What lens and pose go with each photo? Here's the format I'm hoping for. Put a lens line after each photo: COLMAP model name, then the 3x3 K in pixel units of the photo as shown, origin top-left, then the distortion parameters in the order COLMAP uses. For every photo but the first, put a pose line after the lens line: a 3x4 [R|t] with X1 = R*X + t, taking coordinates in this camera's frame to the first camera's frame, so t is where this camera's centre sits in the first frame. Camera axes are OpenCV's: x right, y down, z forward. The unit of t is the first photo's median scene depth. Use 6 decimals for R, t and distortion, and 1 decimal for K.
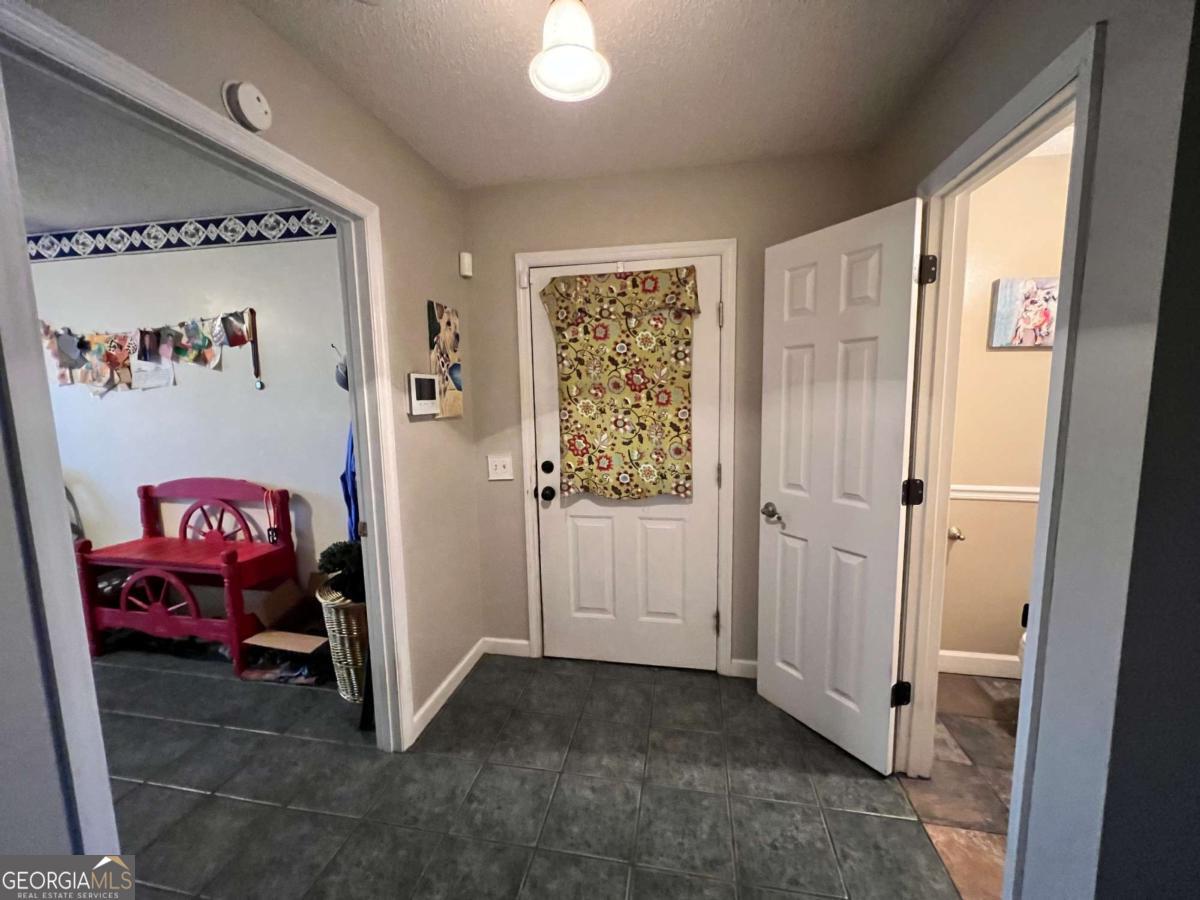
lens RADIAL K [[481.4, 0, 596.2], [0, 481.4, 453.6], [0, 0, 1]] dist [-0.002677, 0.000628]
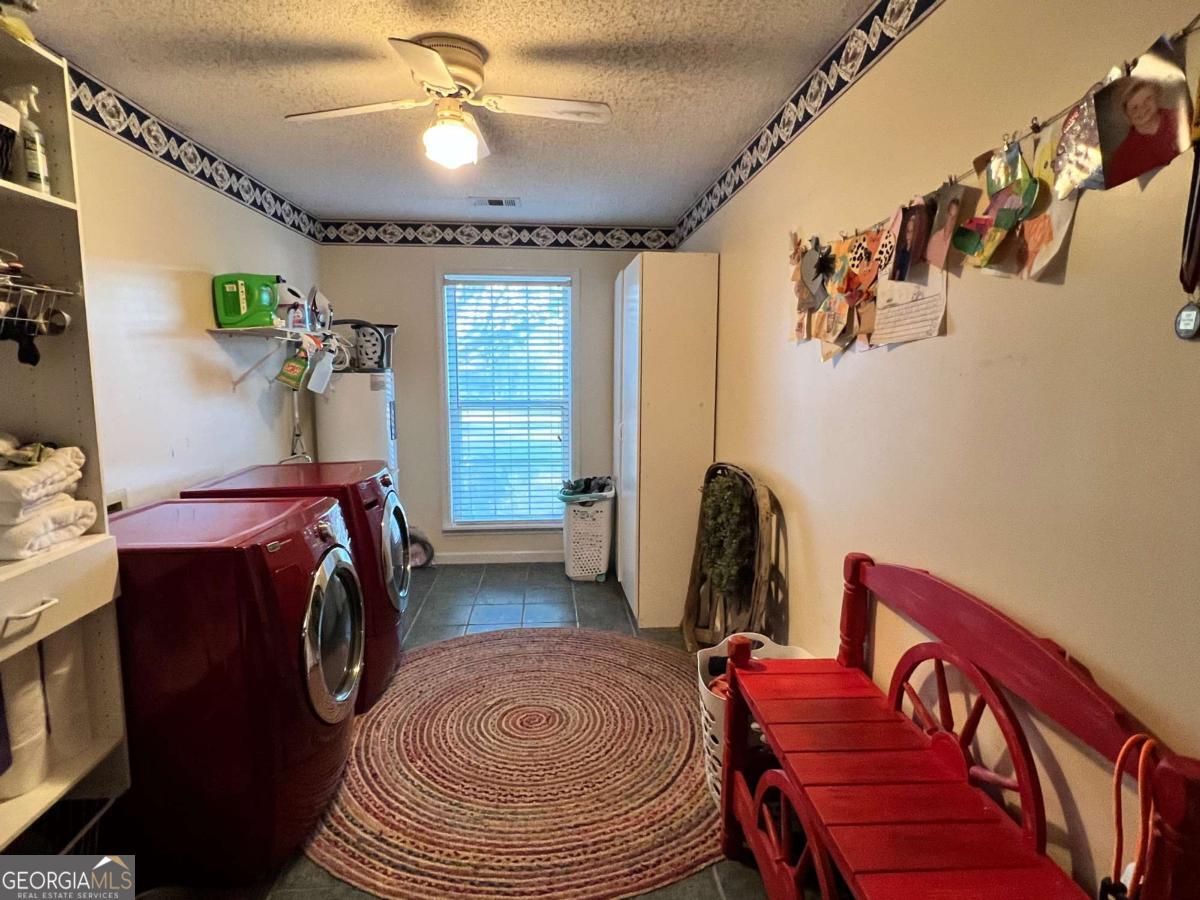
lens RADIAL K [[636.1, 0, 594.6], [0, 636.1, 450.0], [0, 0, 1]] dist [0.001914, -0.000075]
pose [[0.238309, 0.139150, -0.961169, -0.436141], [-0.126436, 0.985705, 0.111354, -0.072048], [0.962924, 0.094990, 0.252496, 0.609061]]
